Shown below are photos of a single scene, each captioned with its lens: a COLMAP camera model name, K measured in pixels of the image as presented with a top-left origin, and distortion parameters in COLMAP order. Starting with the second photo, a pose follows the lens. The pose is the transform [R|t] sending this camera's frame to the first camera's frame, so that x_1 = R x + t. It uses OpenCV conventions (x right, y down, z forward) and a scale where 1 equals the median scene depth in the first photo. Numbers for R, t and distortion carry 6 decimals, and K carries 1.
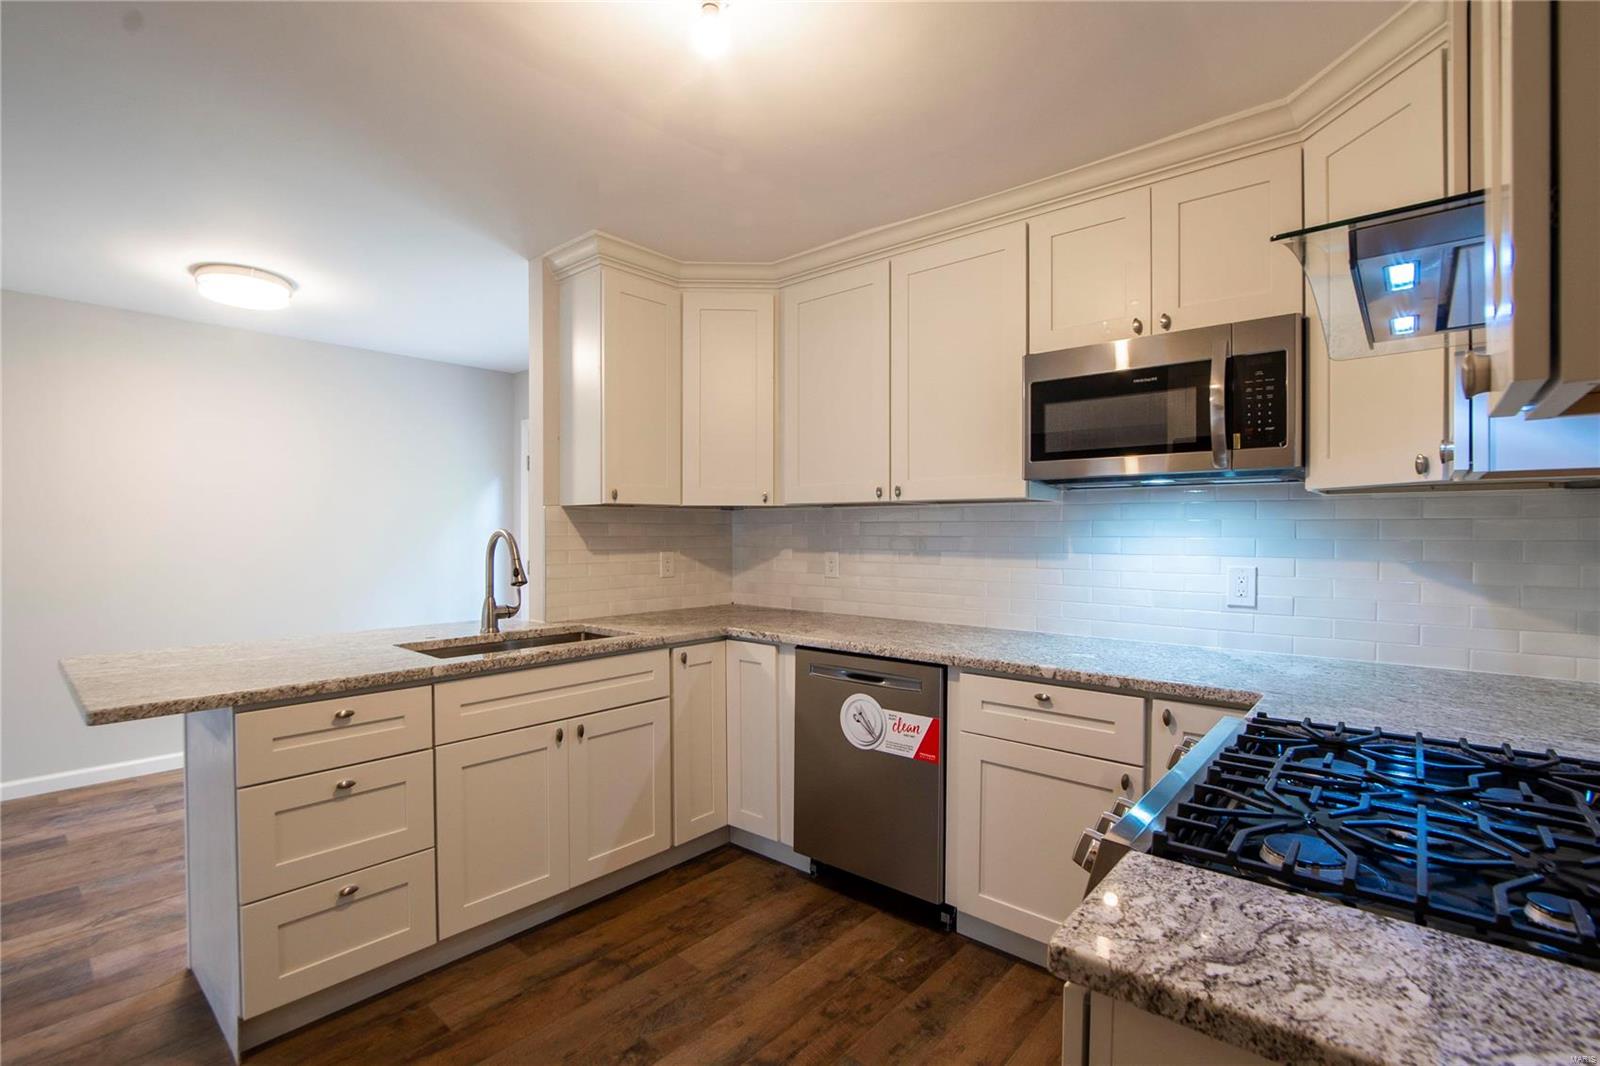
lens RADIAL K [[727.3, 0, 800.0], [0, 727.3, 533.0], [0, 0, 1]] dist [-0.028298, 0.001170]
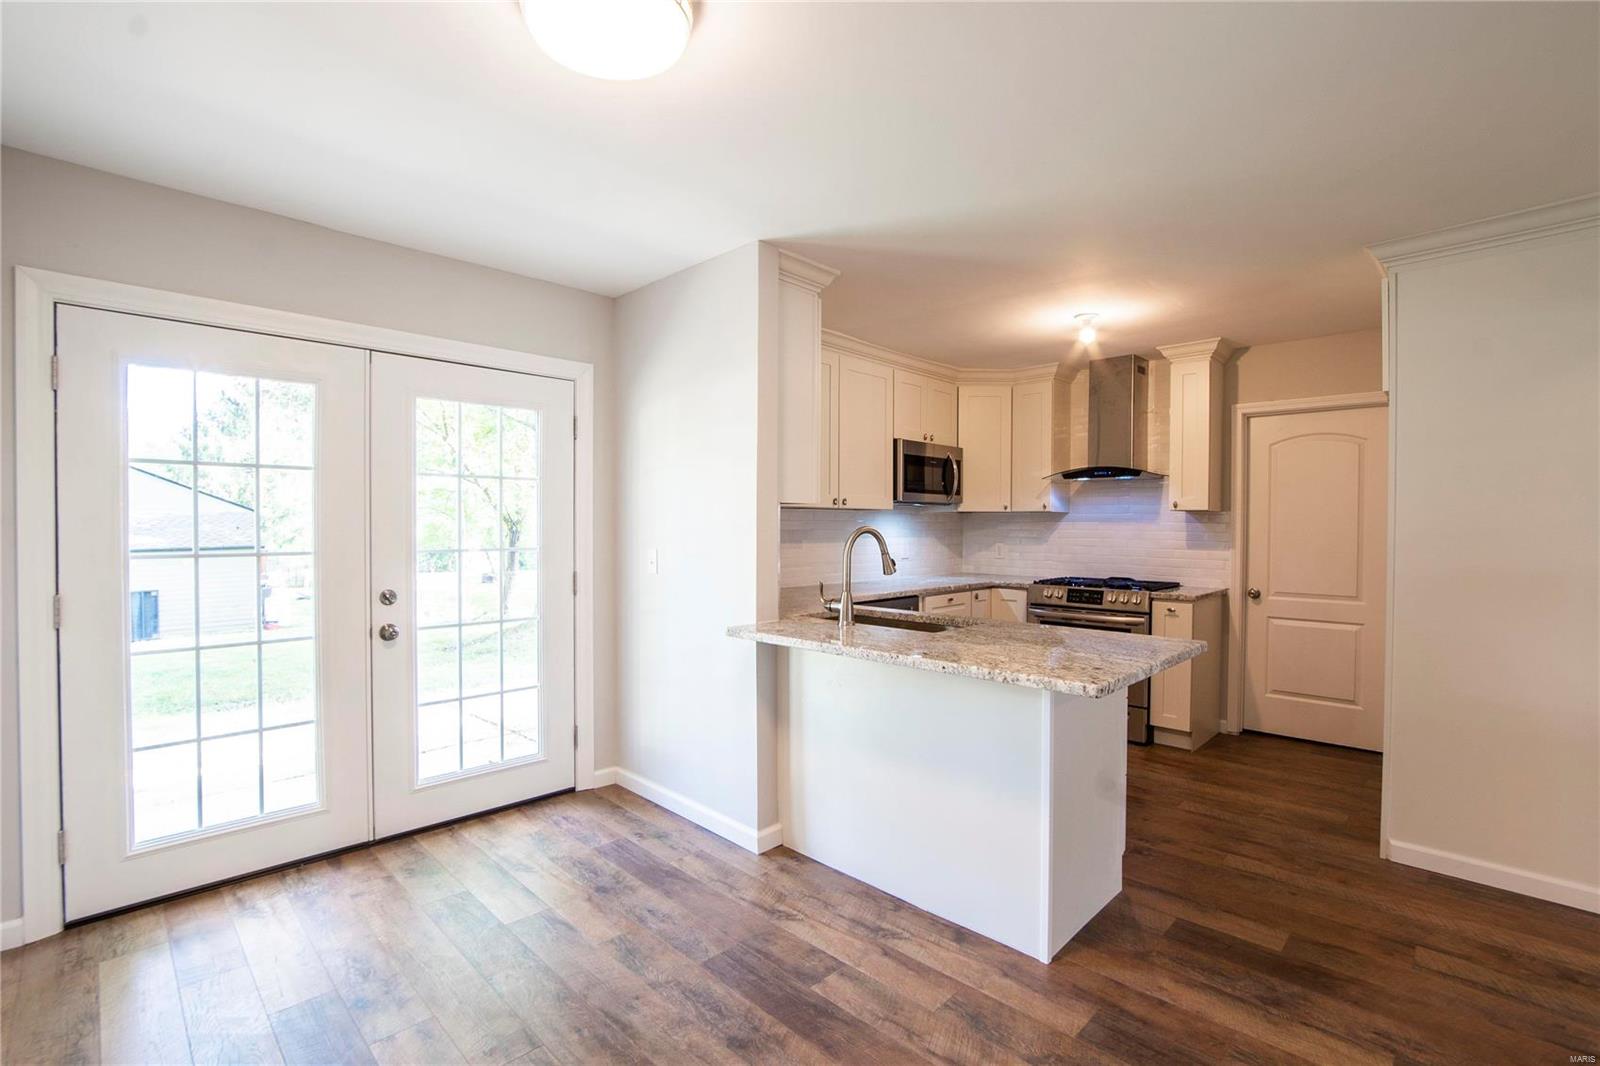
lens RADIAL K [[724.4, 0, 813.3], [0, 724.4, 530.9], [0, 0, 1]] dist [-0.034349, 0.000076]
pose [[0.047726, -0.008312, 0.998826, -1.569662], [0.002598, 0.999963, 0.008197, -0.006853], [-0.998857, 0.002204, 0.047746, 1.057202]]
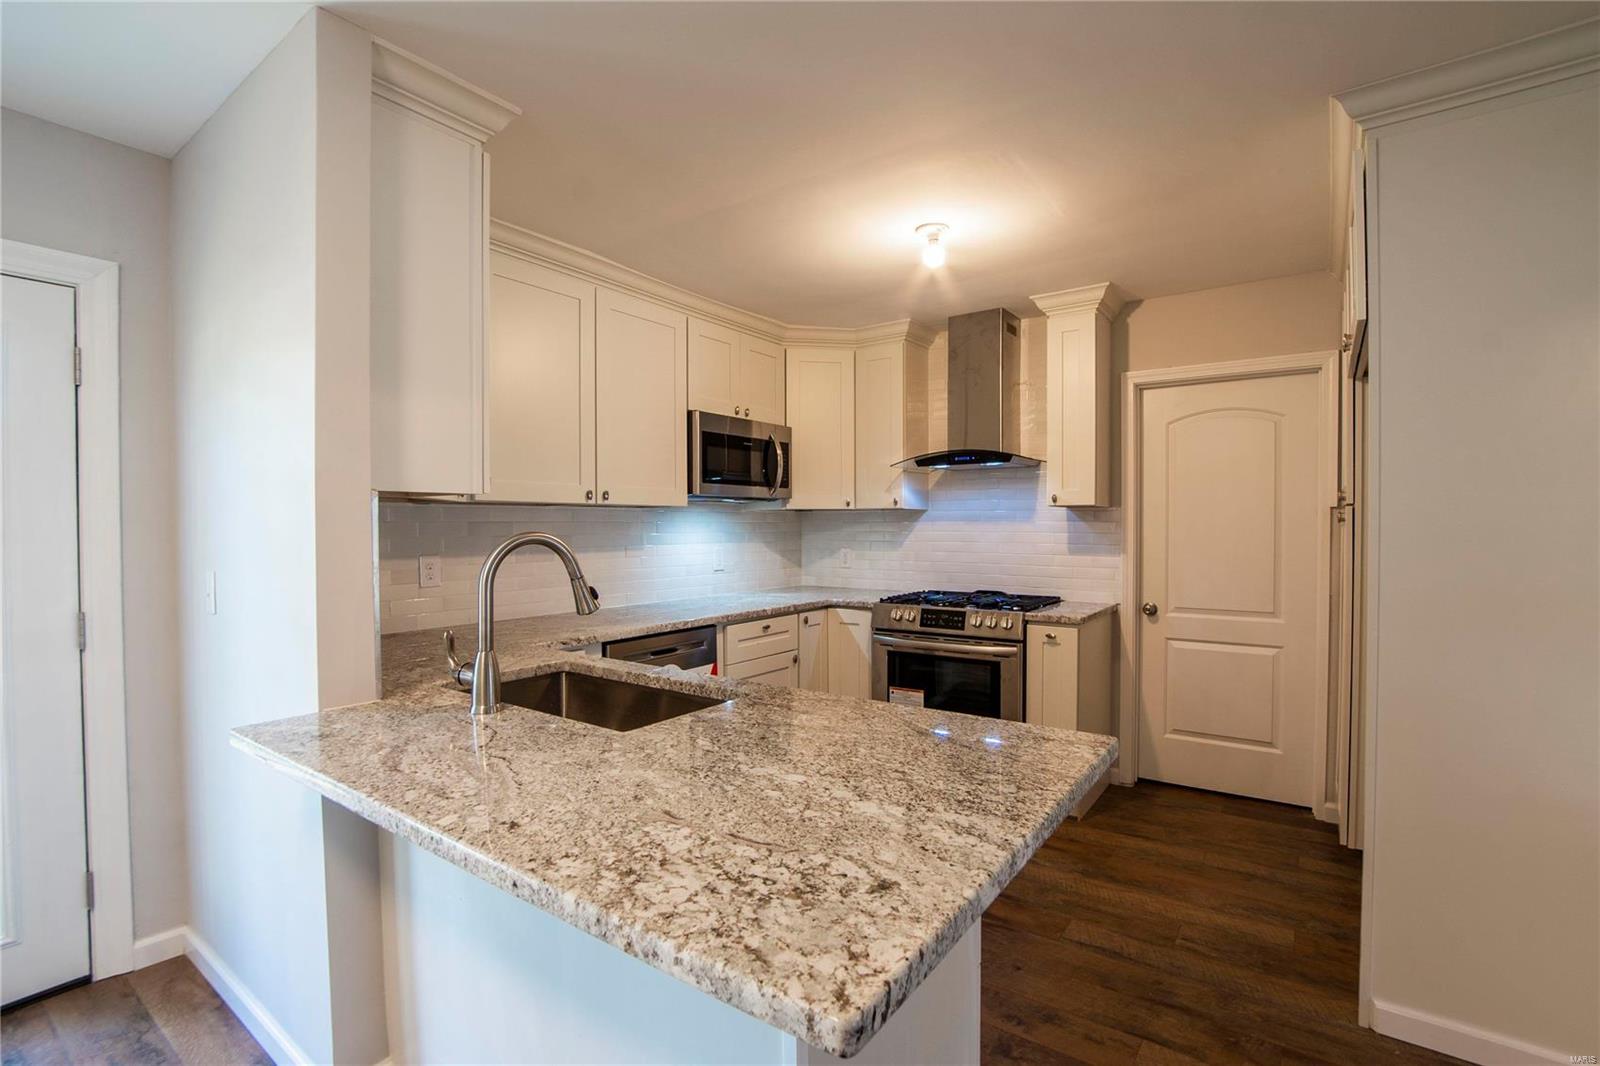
lens RADIAL K [[718.9, 0, 797.0], [0, 718.9, 527.0], [0, 0, 1]] dist [-0.029149, 0.000433]
pose [[-0.076809, -0.001372, 0.997045, -1.076762], [0.009718, 0.999951, 0.002125, -0.007881], [-0.996998, 0.009852, -0.076792, 0.842739]]
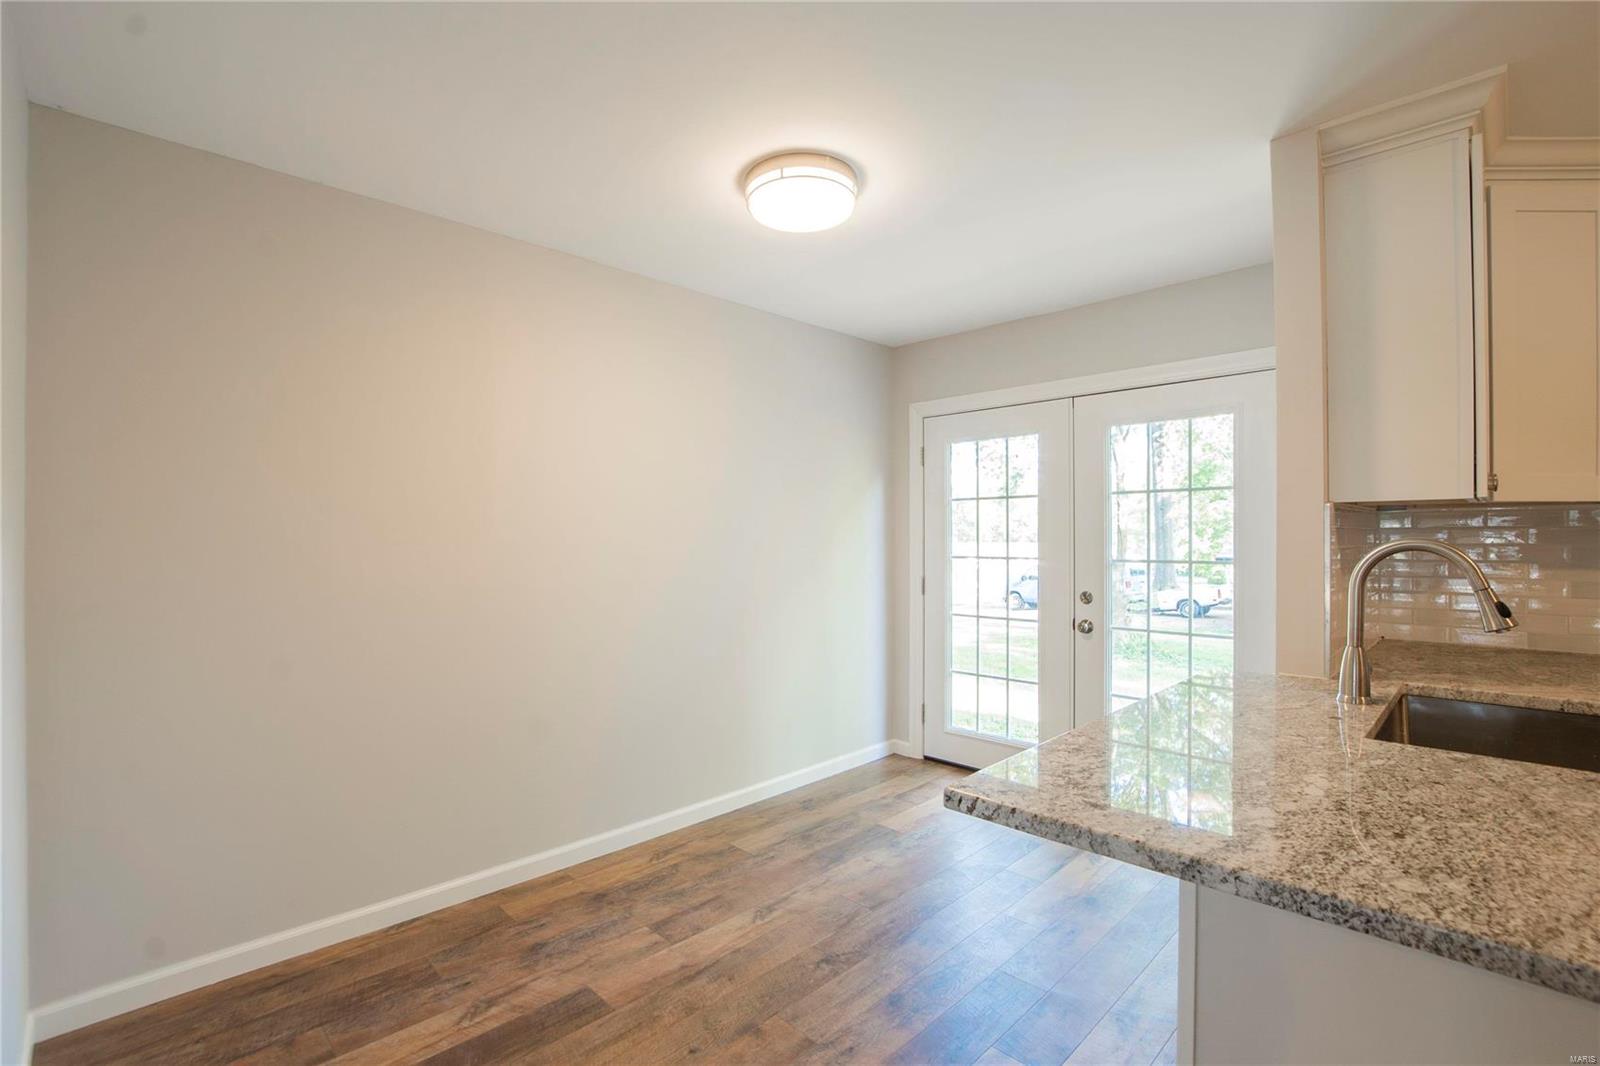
lens RADIAL K [[724.4, 0, 813.3], [0, 724.4, 530.9], [0, 0, 1]] dist [-0.034349, 0.000076]
pose [[0.997484, -0.001480, -0.070881, -0.909290], [0.000512, 0.999906, -0.013674, -0.002854], [0.070895, 0.013603, 0.997391, 0.375907]]
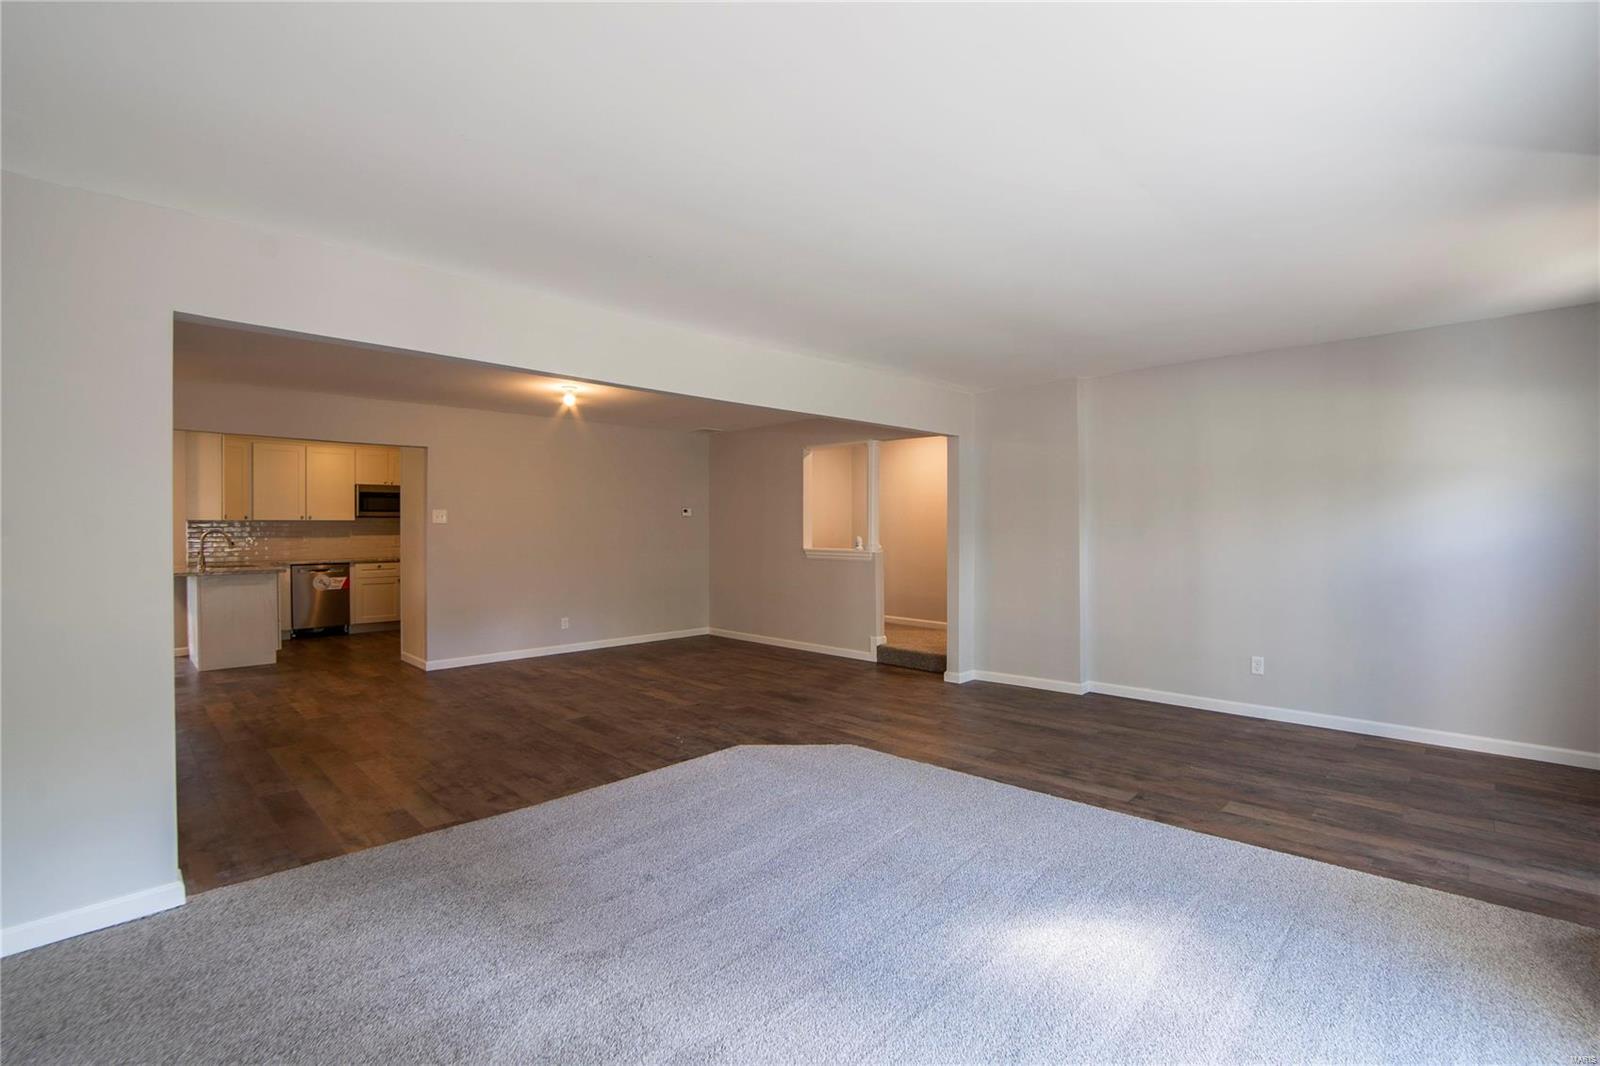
lens RADIAL K [[718.9, 0, 797.0], [0, 718.9, 527.0], [0, 0, 1]] dist [-0.029149, 0.000433]
pose [[0.054697, -0.000152, 0.998503, -3.120974], [0.008448, 0.999964, -0.000310, 0.007712], [-0.998467, 0.008452, 0.054696, -1.449711]]
